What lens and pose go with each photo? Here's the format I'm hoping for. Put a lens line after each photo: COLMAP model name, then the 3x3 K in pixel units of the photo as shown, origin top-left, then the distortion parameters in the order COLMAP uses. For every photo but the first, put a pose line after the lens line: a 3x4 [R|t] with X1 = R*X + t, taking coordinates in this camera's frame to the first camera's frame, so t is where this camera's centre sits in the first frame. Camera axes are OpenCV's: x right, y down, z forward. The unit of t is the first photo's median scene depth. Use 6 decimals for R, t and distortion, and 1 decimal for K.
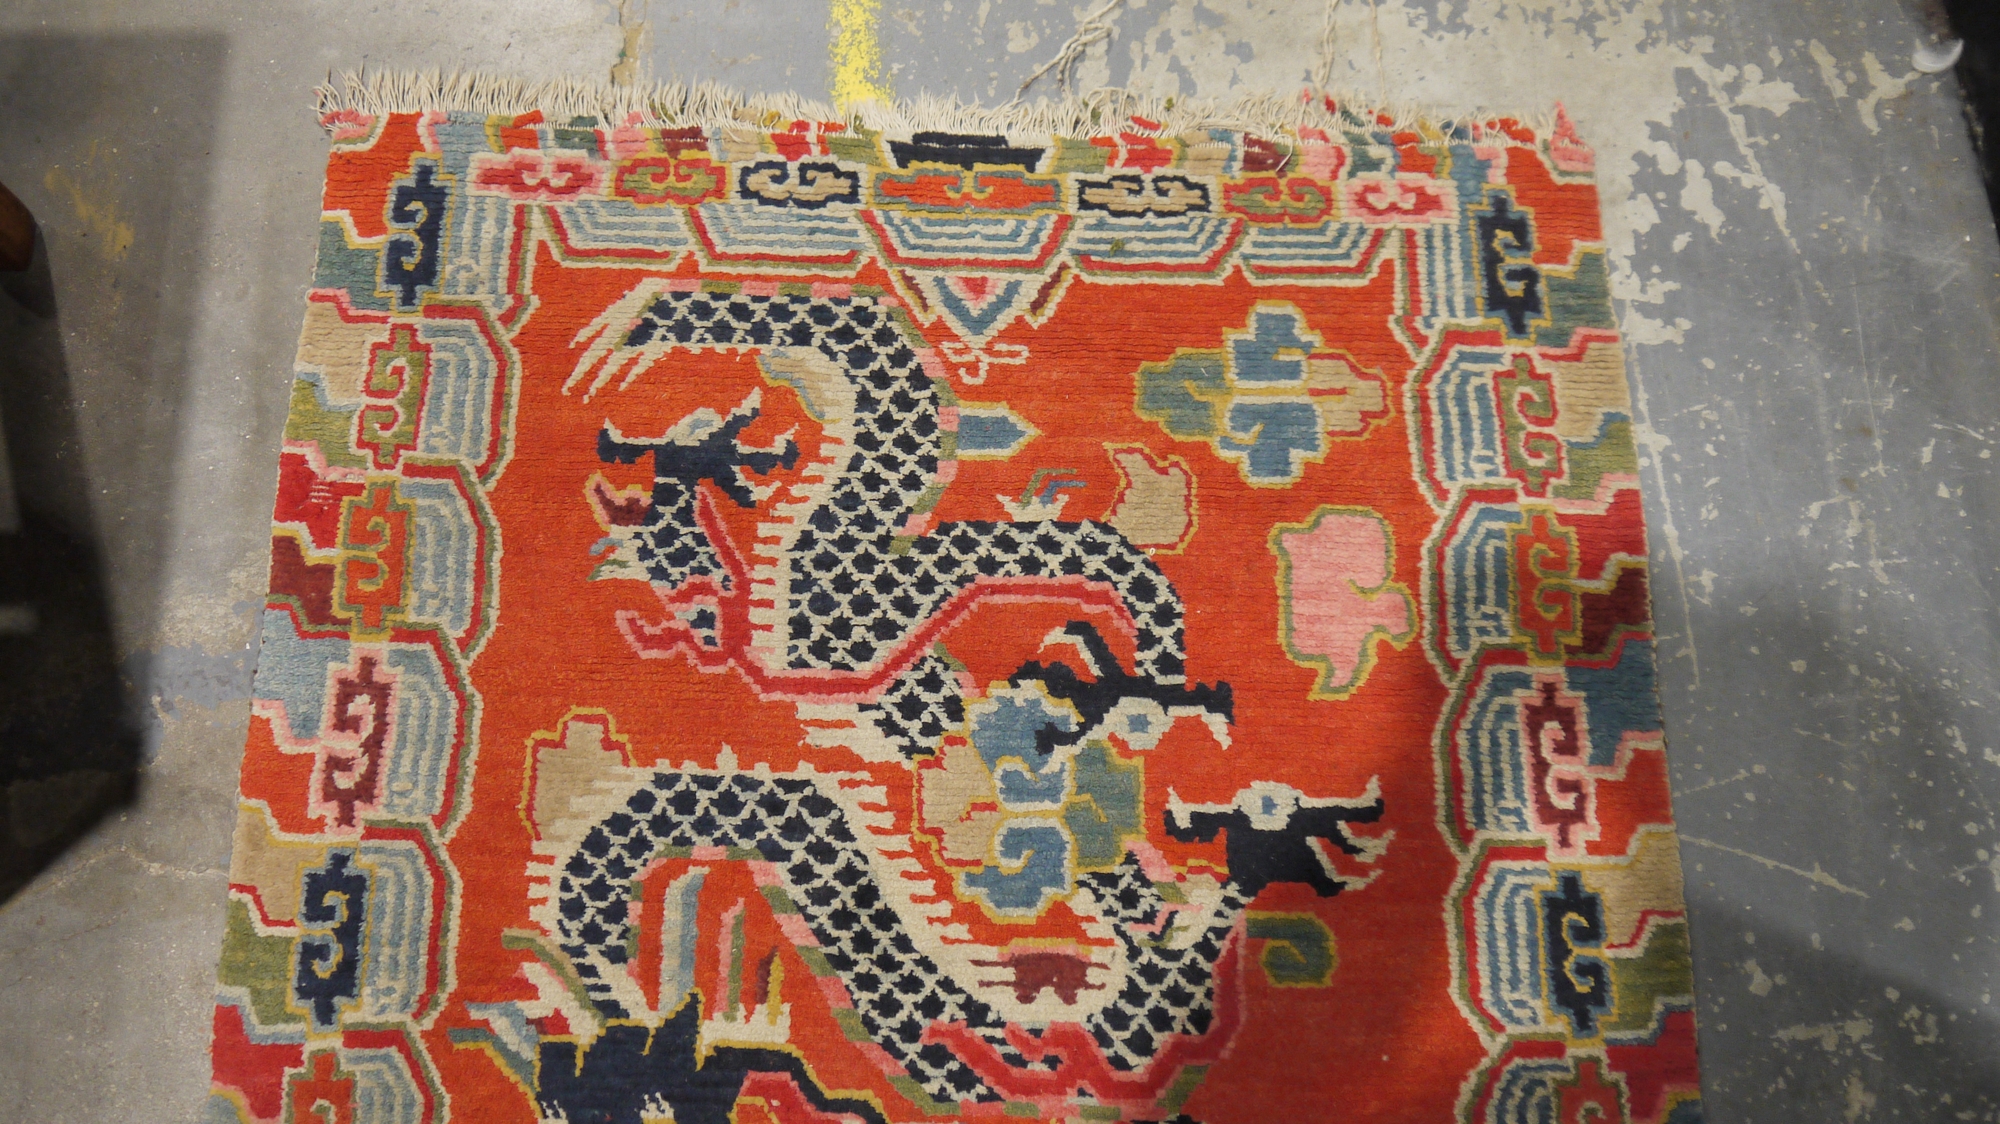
lens RADIAL K [[1769.1, 0, 996.7], [0, 1769.1, 529.7], [0, 0, 1]] dist [-0.040356, 0.036266]
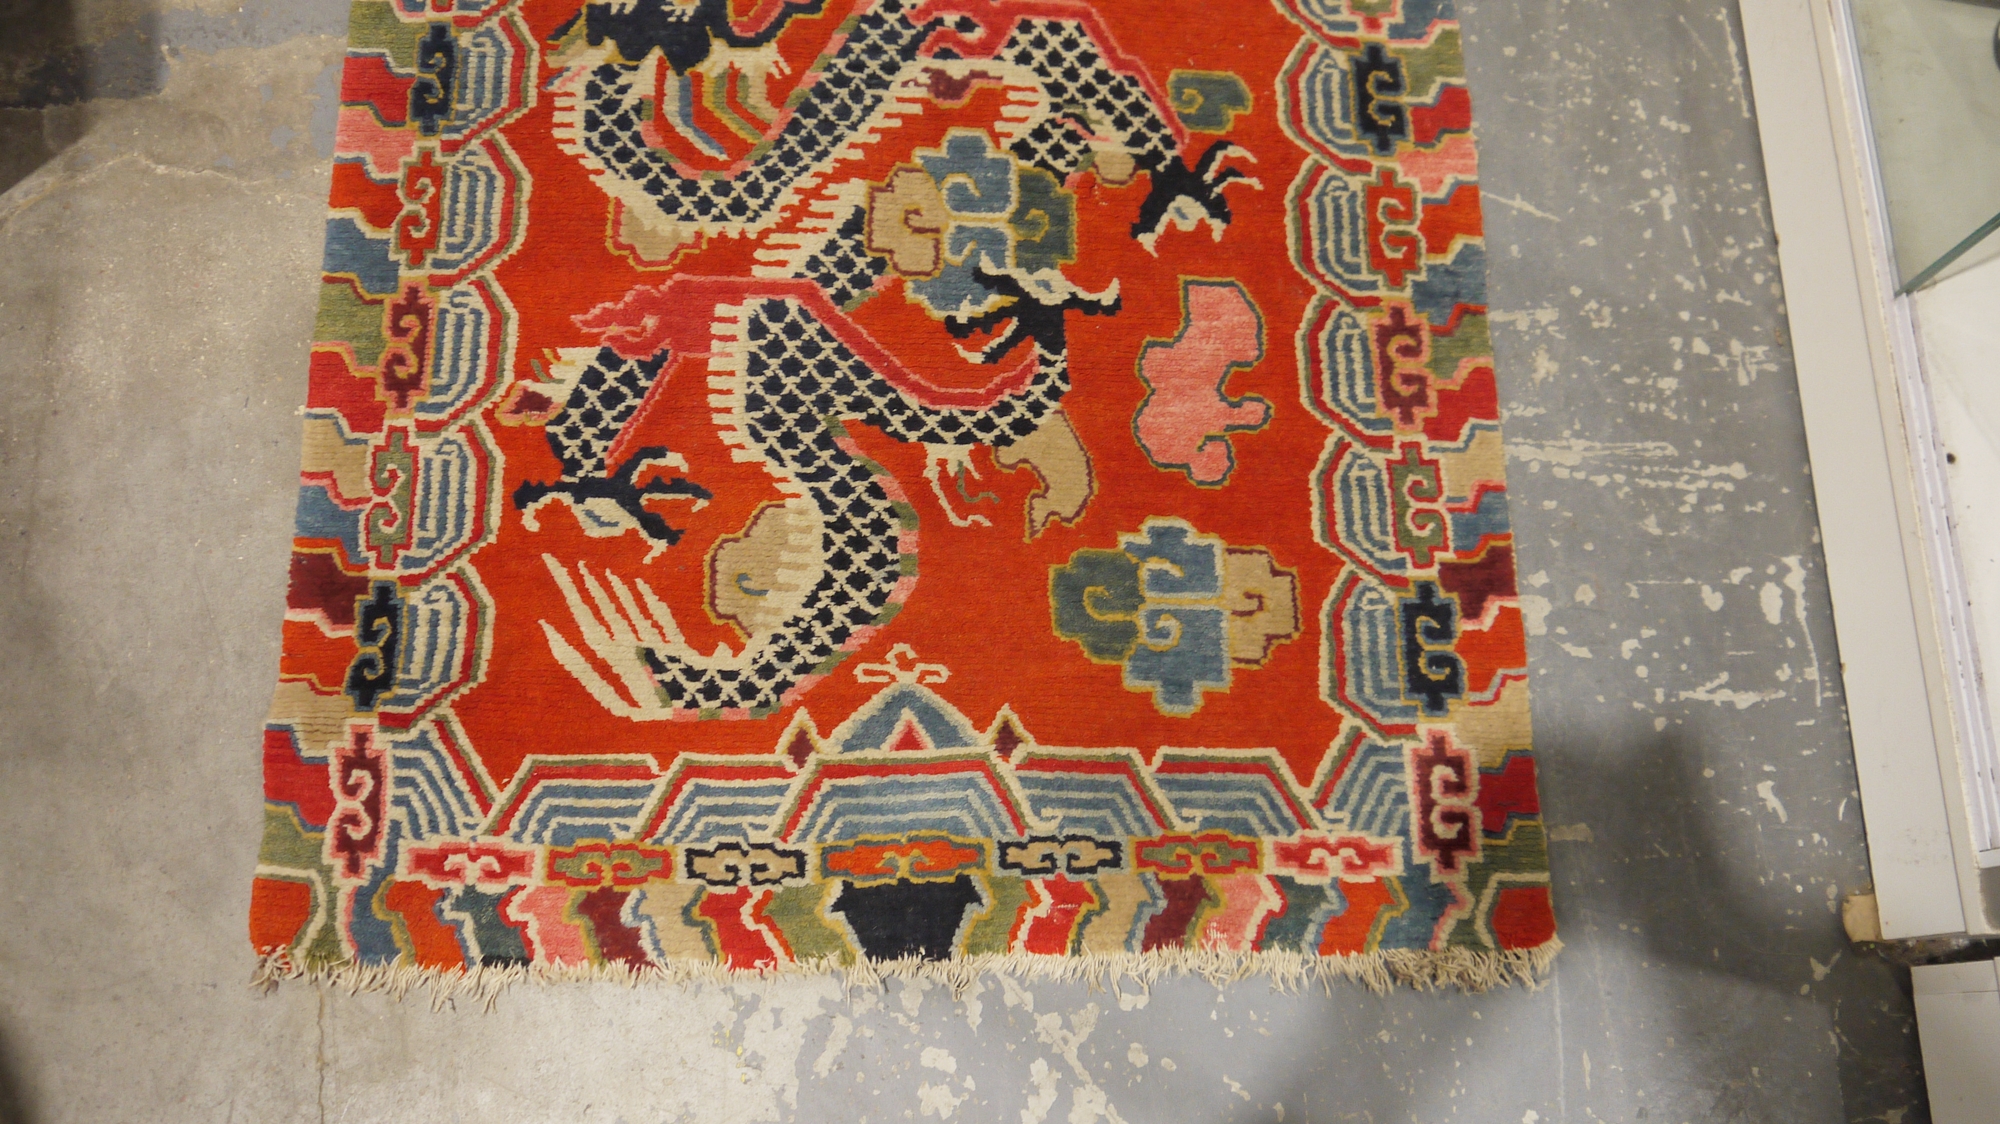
lens RADIAL K [[1769.1, 0, 1003.2], [0, 1769.1, 557.8], [0, 0, 1]] dist [-0.040356, 0.036266]
pose [[0.999966, 0.007235, 0.003978, 0.102976], [-0.007170, 0.999845, -0.016052, 0.455296], [-0.004093, 0.016023, 0.999863, -0.217120]]
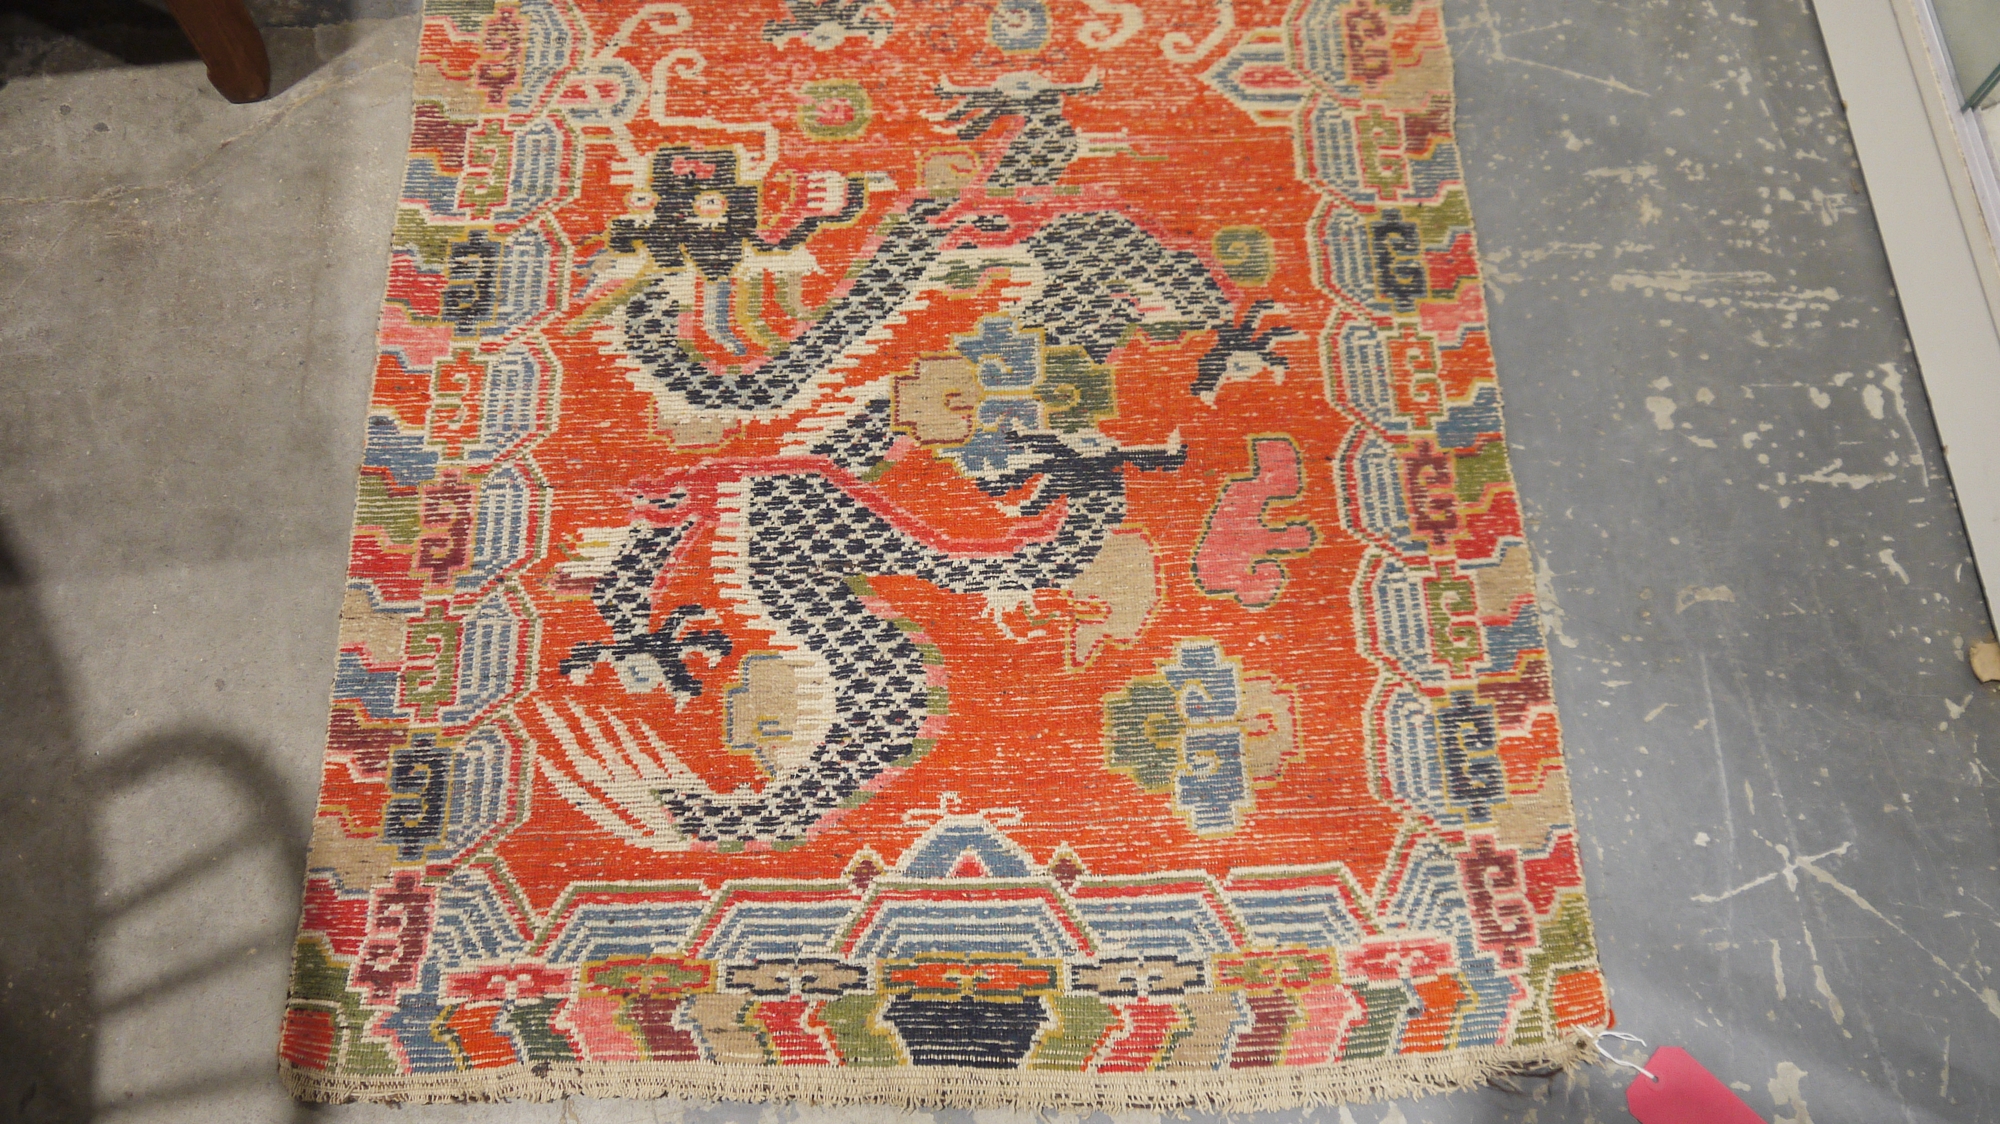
lens RADIAL K [[1769.1, 0, 989.3], [0, 1769.1, 545.2], [0, 0, 1]] dist [-0.040356, 0.036266]
pose [[0.999897, -0.014189, -0.002198, -0.024949], [0.013669, 0.987527, -0.156855, 0.749355], [0.004397, 0.156809, 0.987619, -0.306656]]
